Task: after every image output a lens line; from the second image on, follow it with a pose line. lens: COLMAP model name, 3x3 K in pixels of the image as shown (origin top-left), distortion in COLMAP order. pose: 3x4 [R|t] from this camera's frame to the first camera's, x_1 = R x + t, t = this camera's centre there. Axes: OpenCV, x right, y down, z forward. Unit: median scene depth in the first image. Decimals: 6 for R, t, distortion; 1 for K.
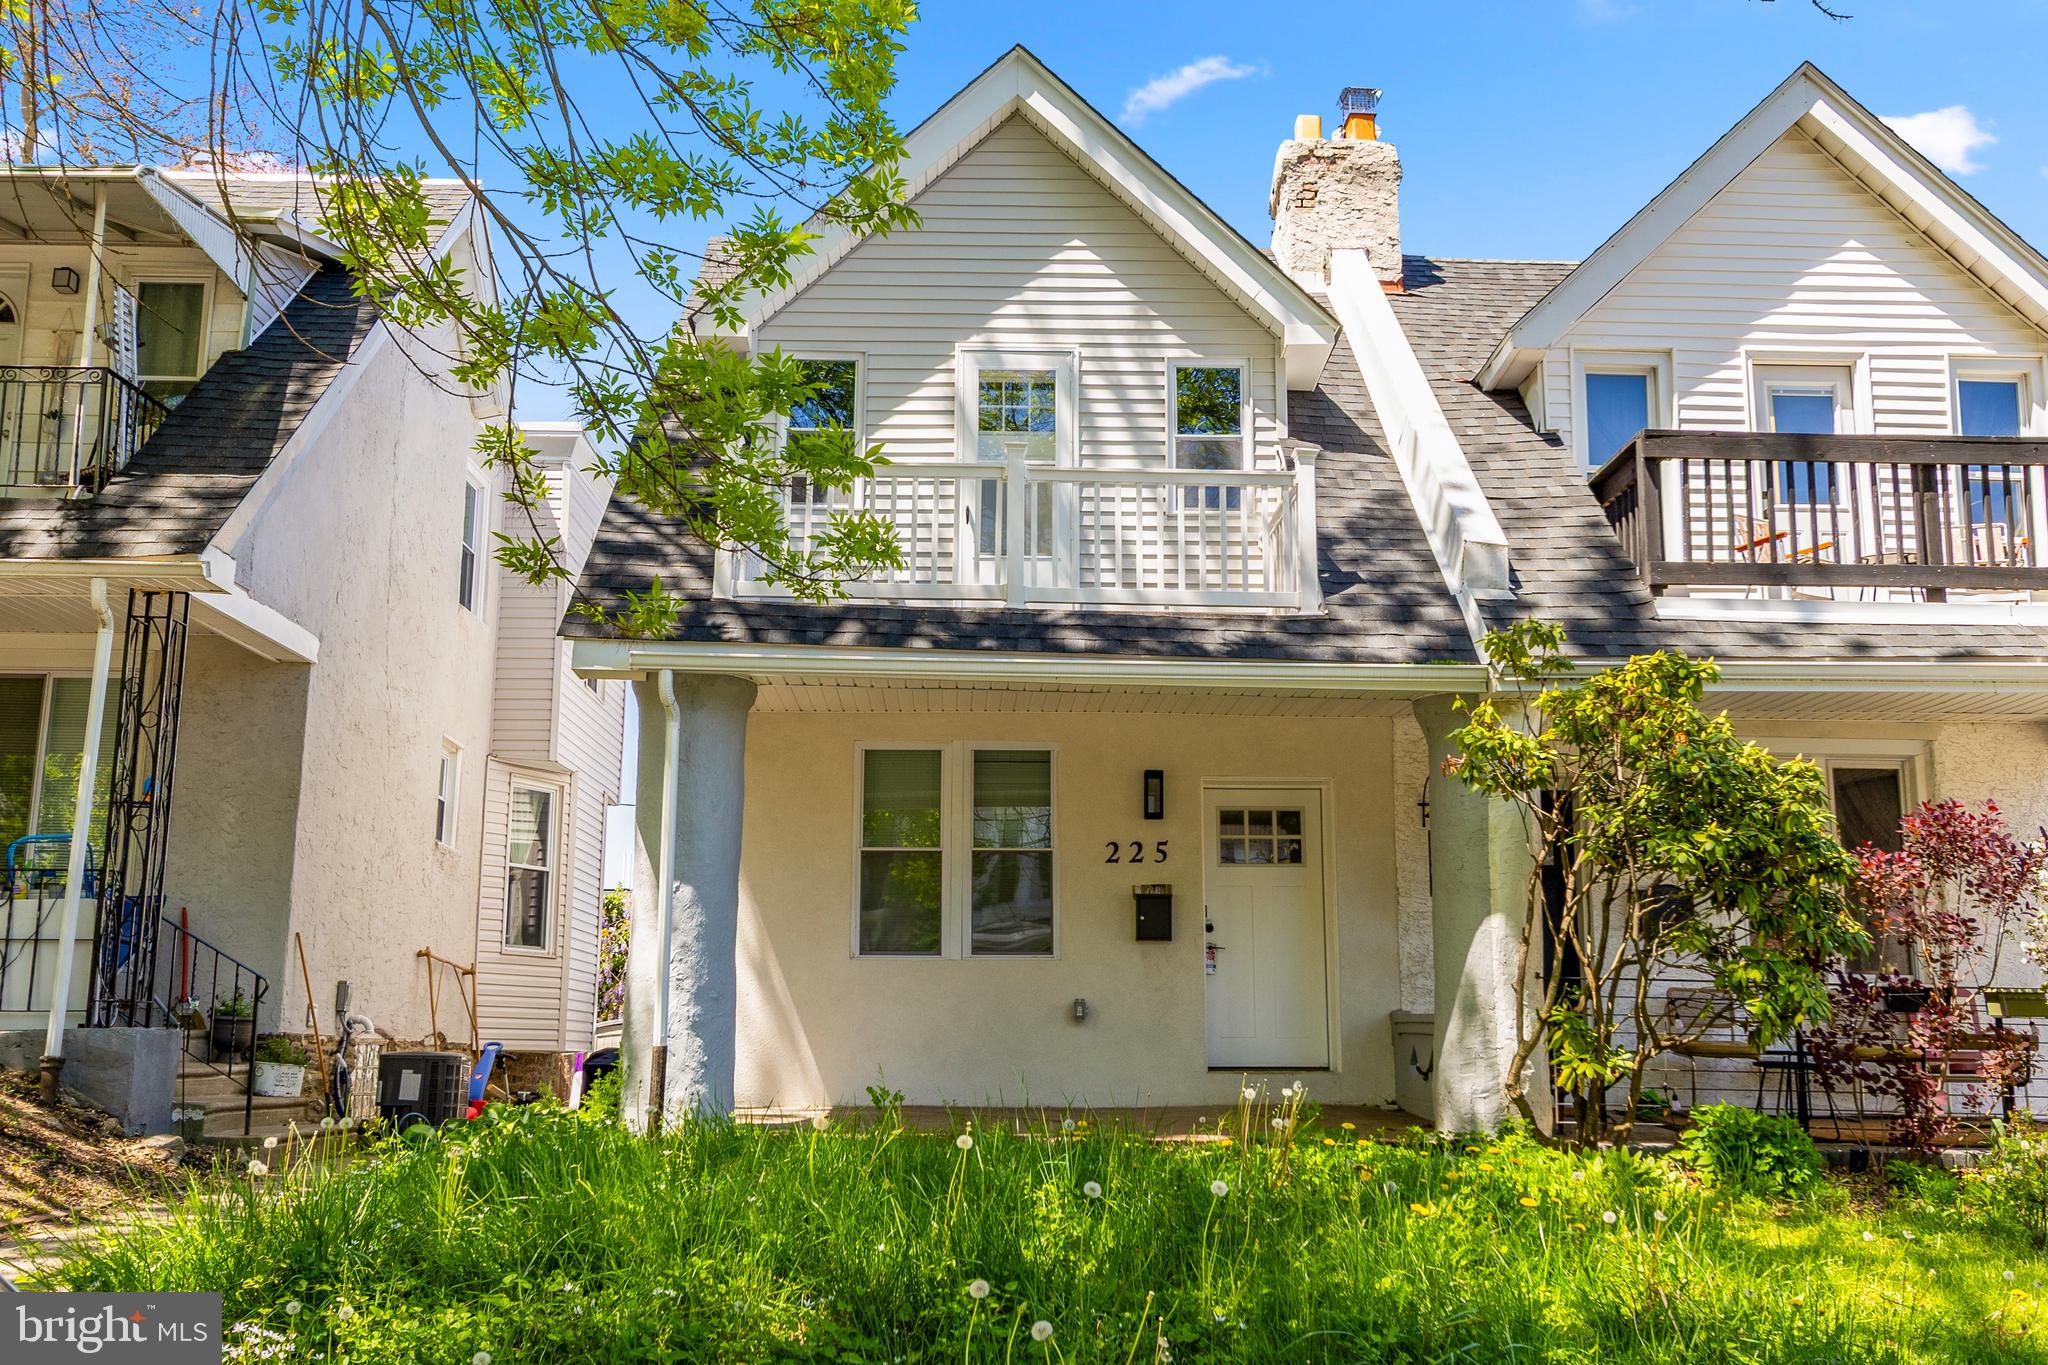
lens RADIAL K [[1931.7, 0, 1024.0], [0, 1931.7, 682.5], [0, 0, 1]] dist [0.006610, -0.000339]
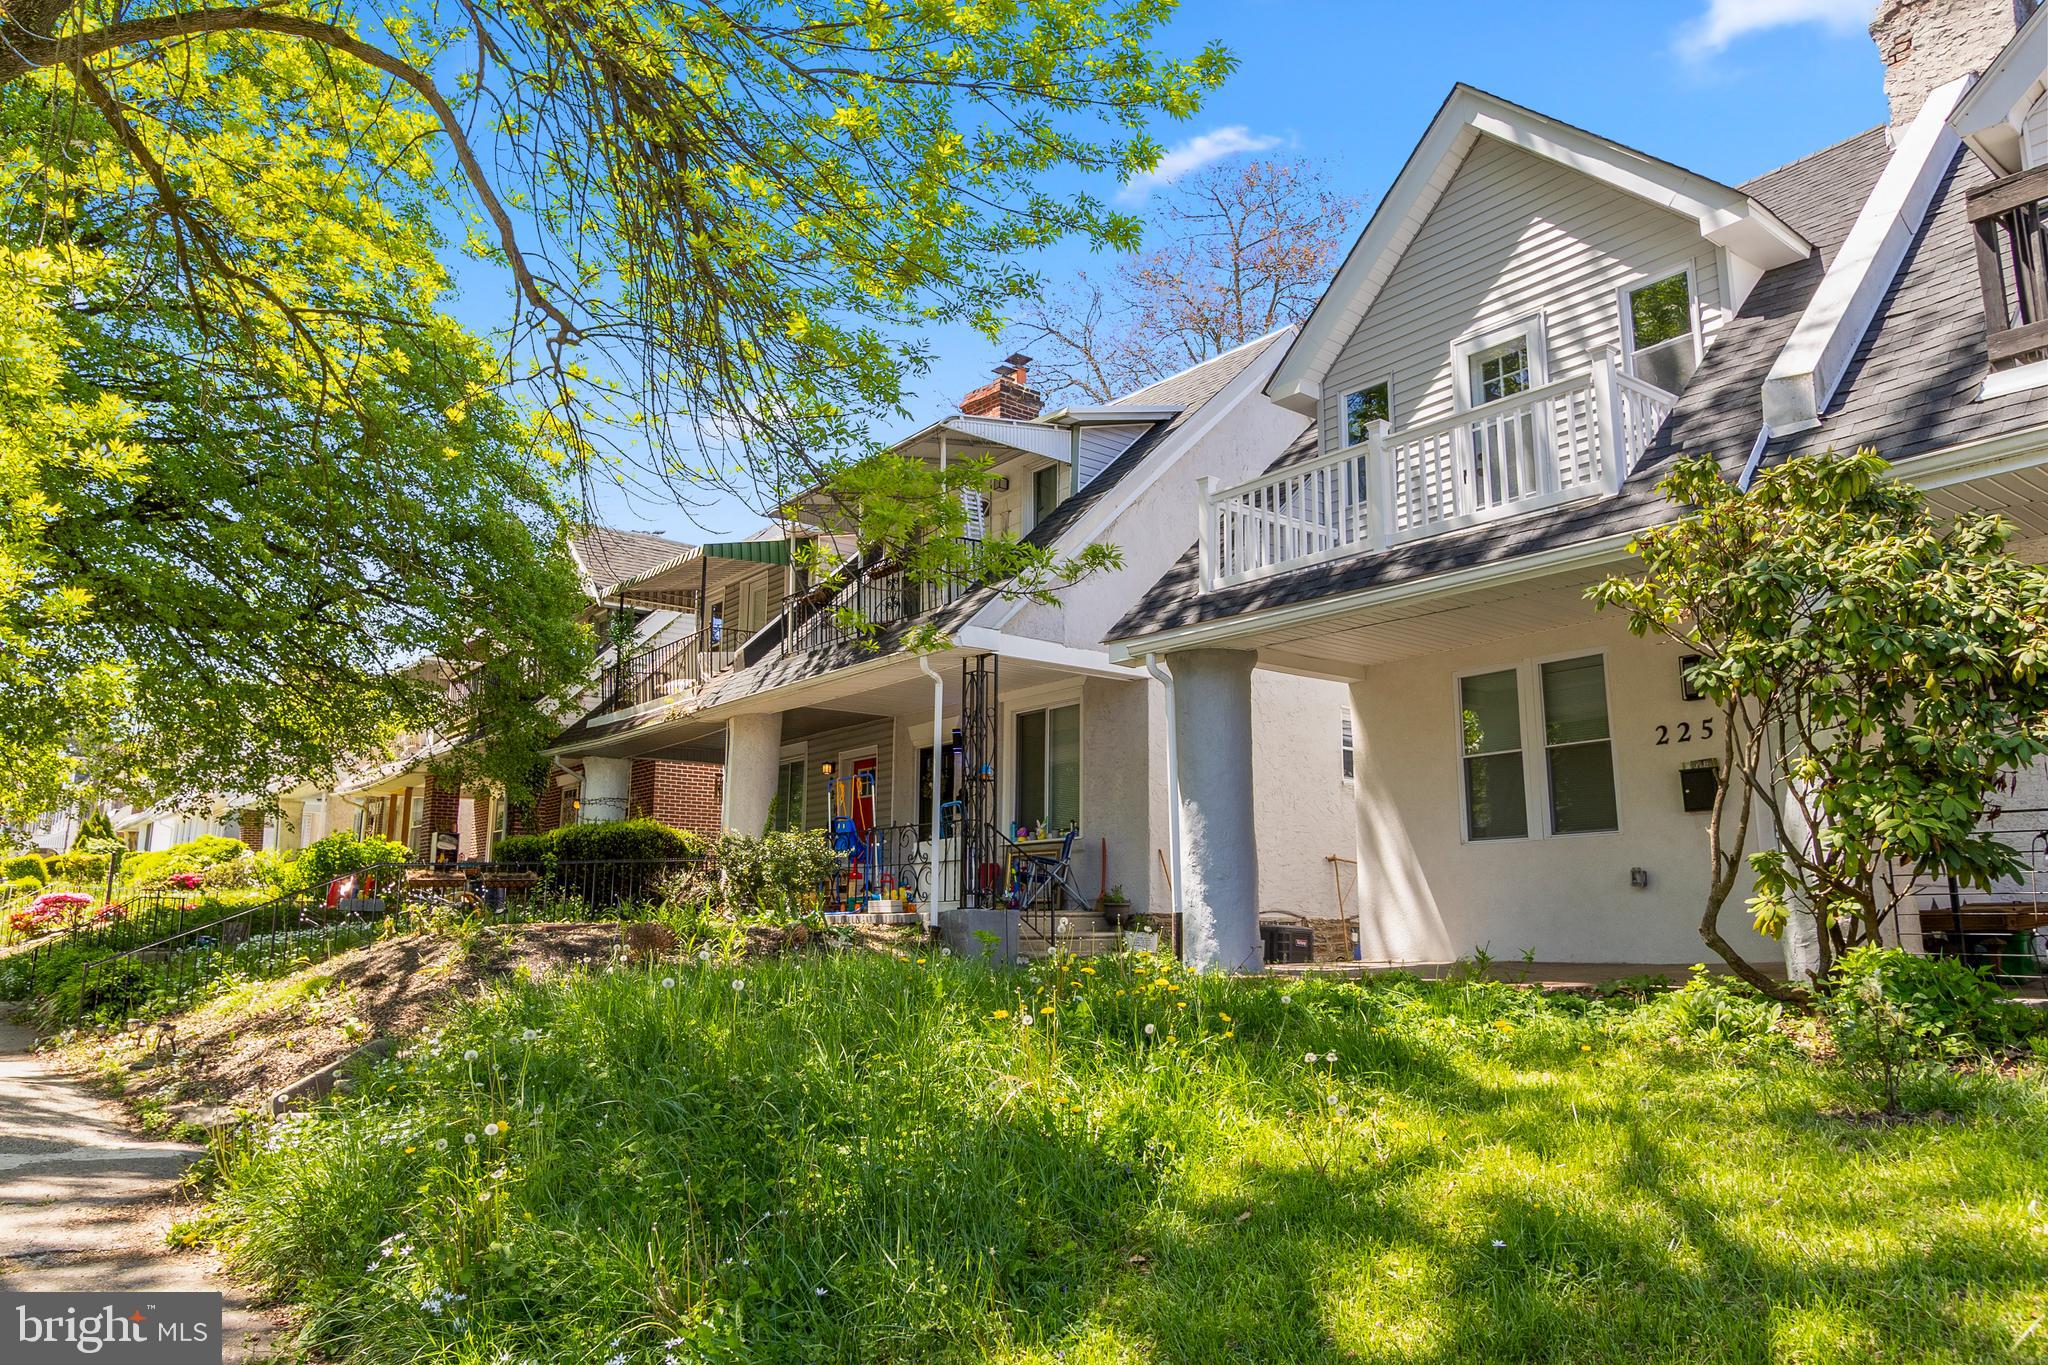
lens RADIAL K [[1395.5, 0, 1024.0], [0, 1395.5, 682.5], [0, 0, 1]] dist [-0.002340, -0.002795]
pose [[0.604604, -0.151458, -0.781994, 0.461502], [0.152761, 0.985580, -0.072781, 0.061428], [0.781741, -0.075454, 0.619022, 0.222970]]
